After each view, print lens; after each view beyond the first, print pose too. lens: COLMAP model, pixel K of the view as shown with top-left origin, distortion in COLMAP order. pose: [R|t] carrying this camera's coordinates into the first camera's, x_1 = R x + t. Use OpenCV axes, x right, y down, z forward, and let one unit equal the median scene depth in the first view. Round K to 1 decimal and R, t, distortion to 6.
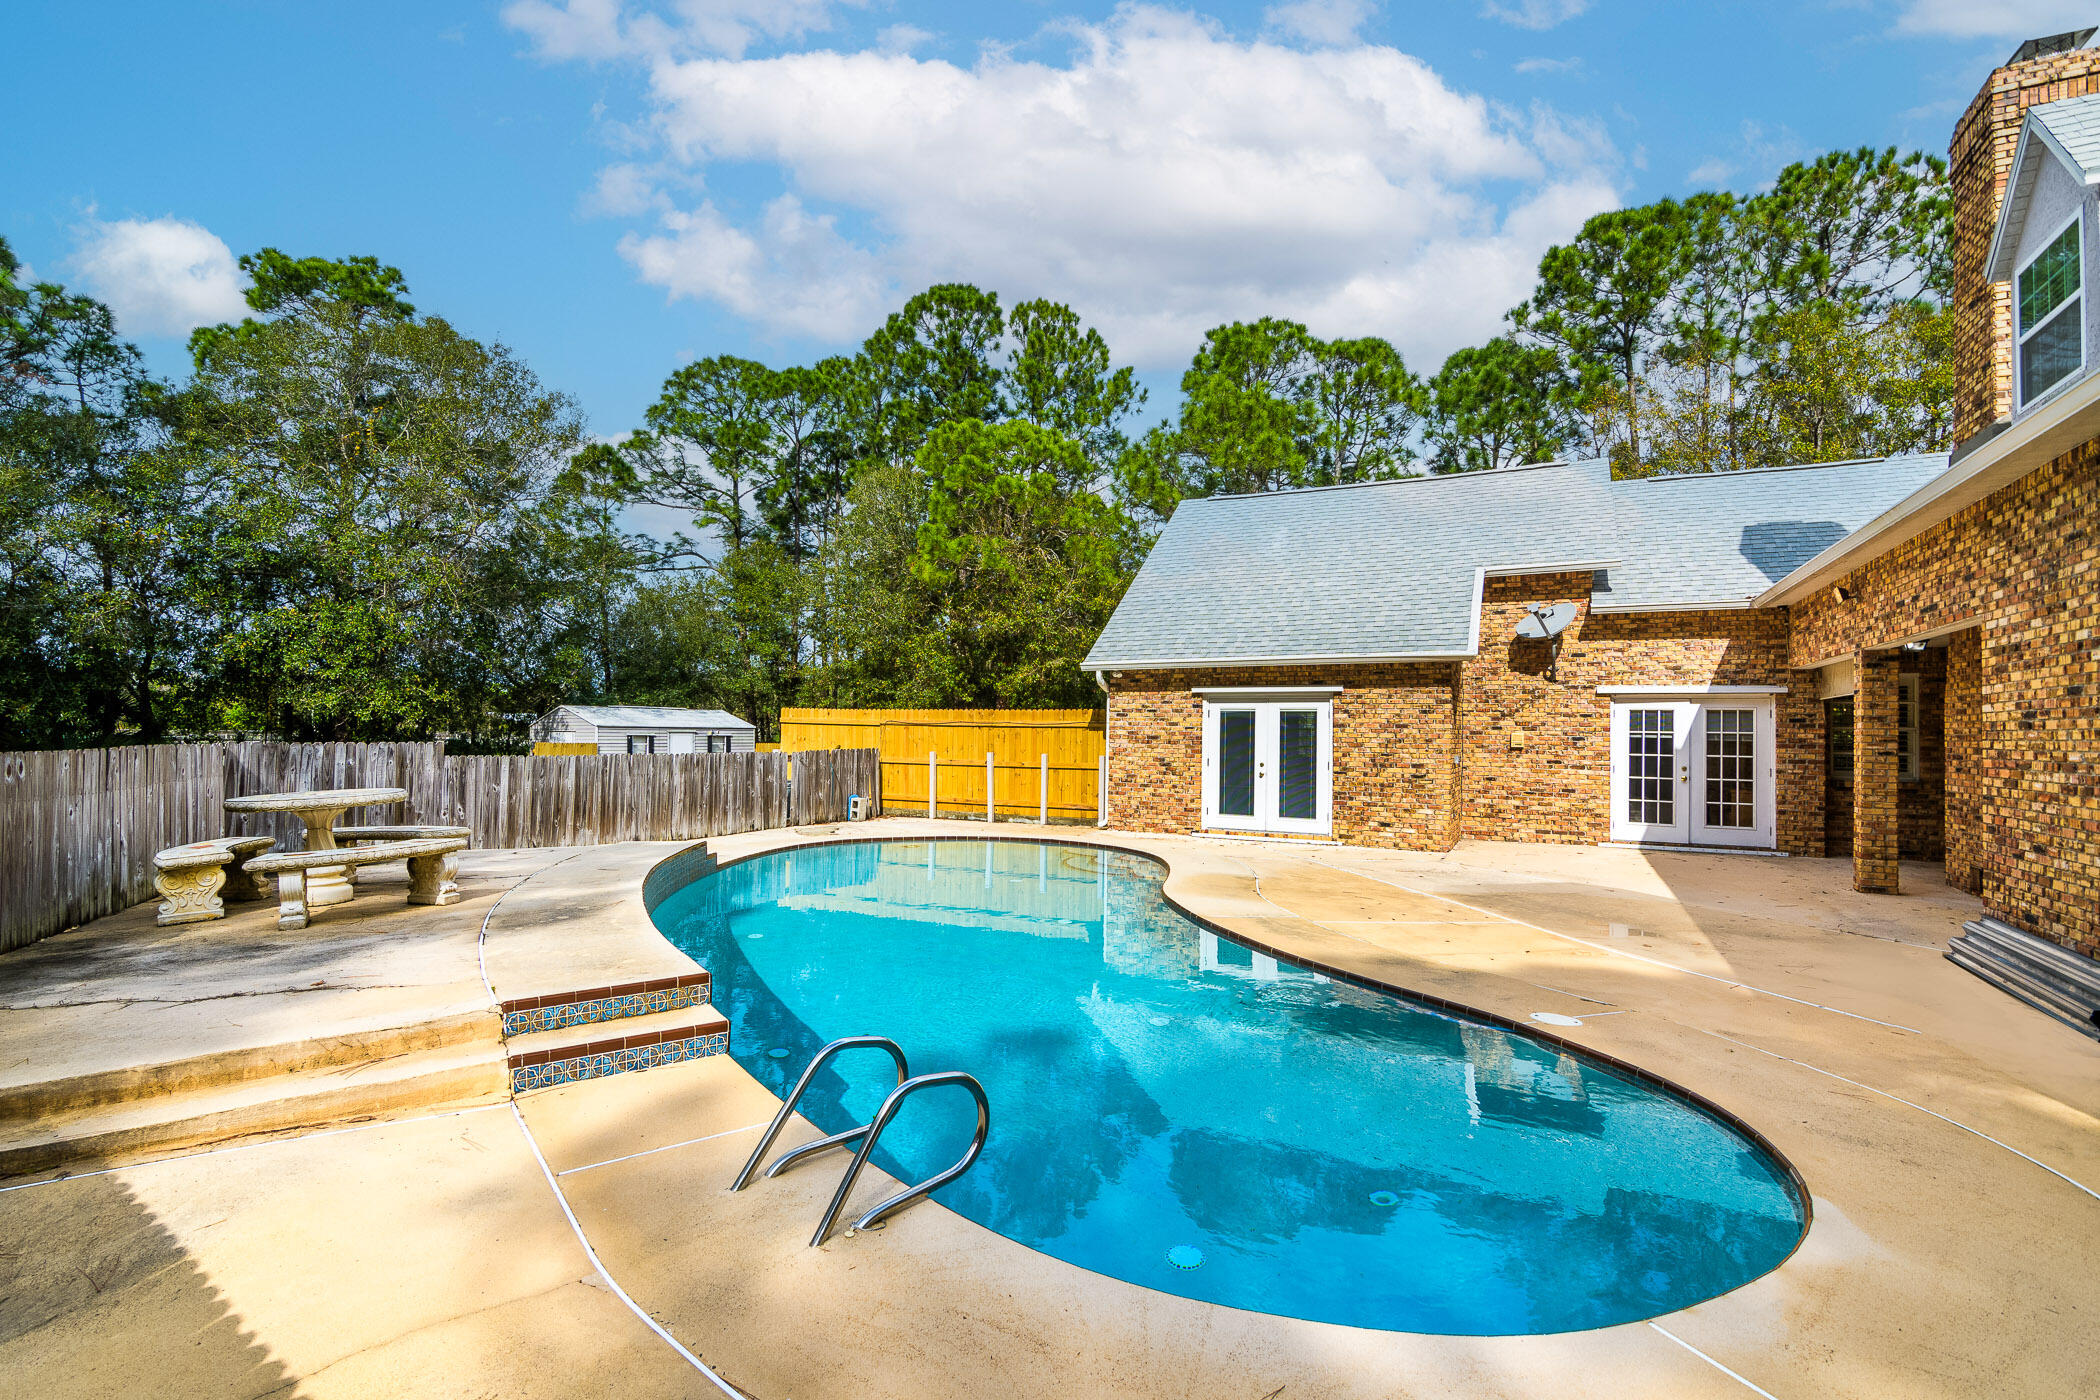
lens RADIAL K [[991.9, 0, 1043.6], [0, 991.9, 706.3], [0, 0, 1]] dist [0.000924, -0.000488]
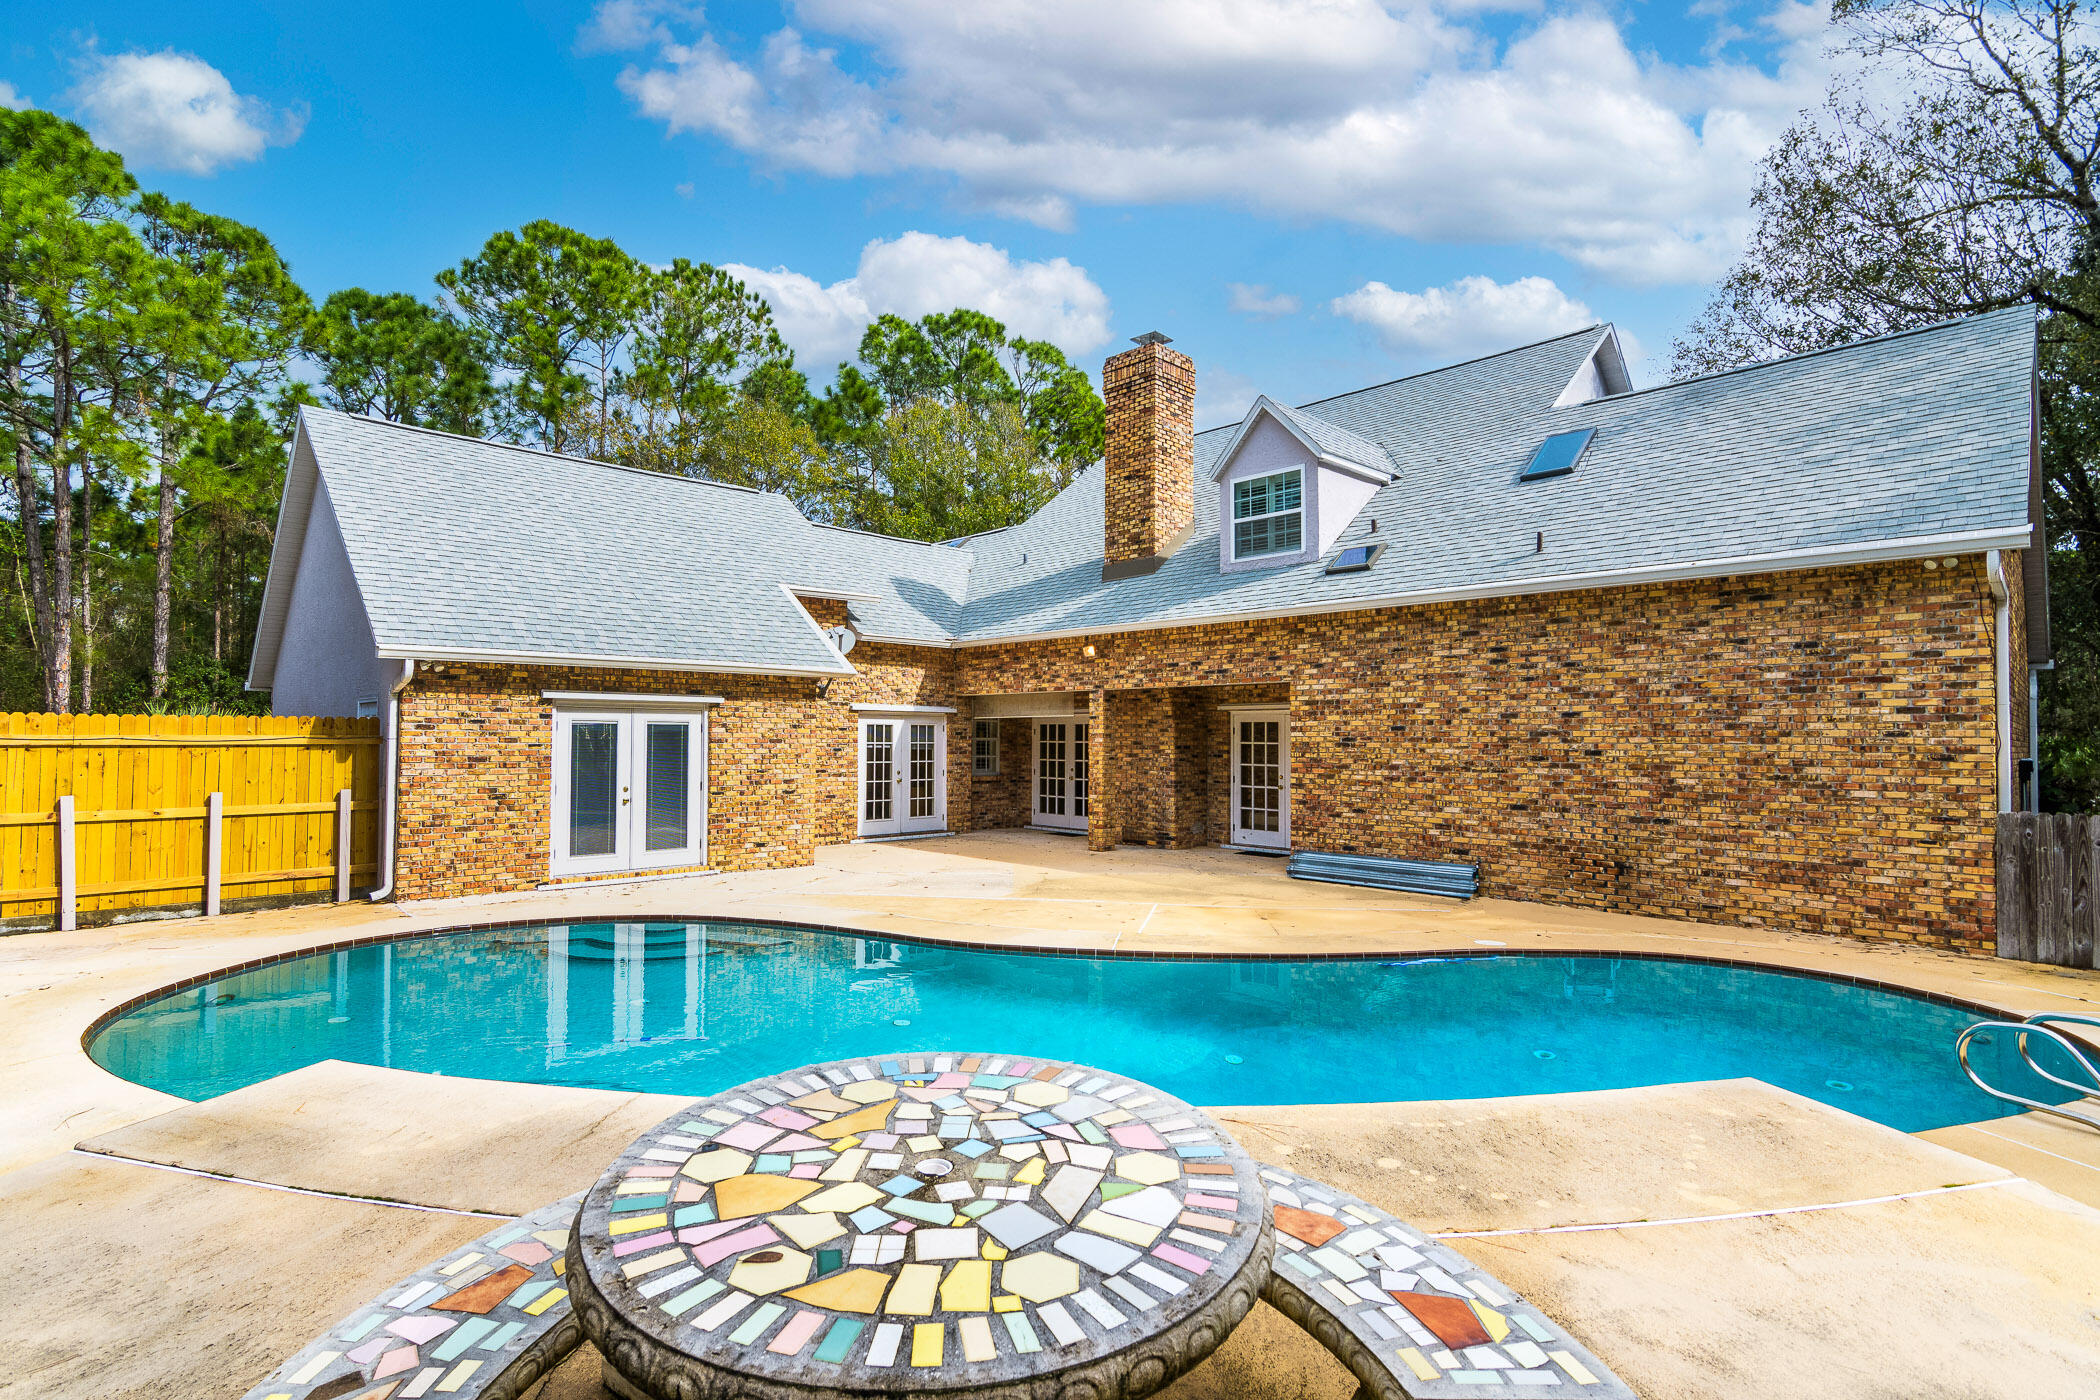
lens RADIAL K [[991.9, 0, 1053.8], [0, 991.9, 698.3], [0, 0, 1]] dist [0.000924, -0.000488]
pose [[0.339882, 0.028362, 0.940040, -0.439244], [-0.022622, 0.999502, -0.021977, -0.006057], [-0.940196, -0.013796, 0.340354, 0.400726]]
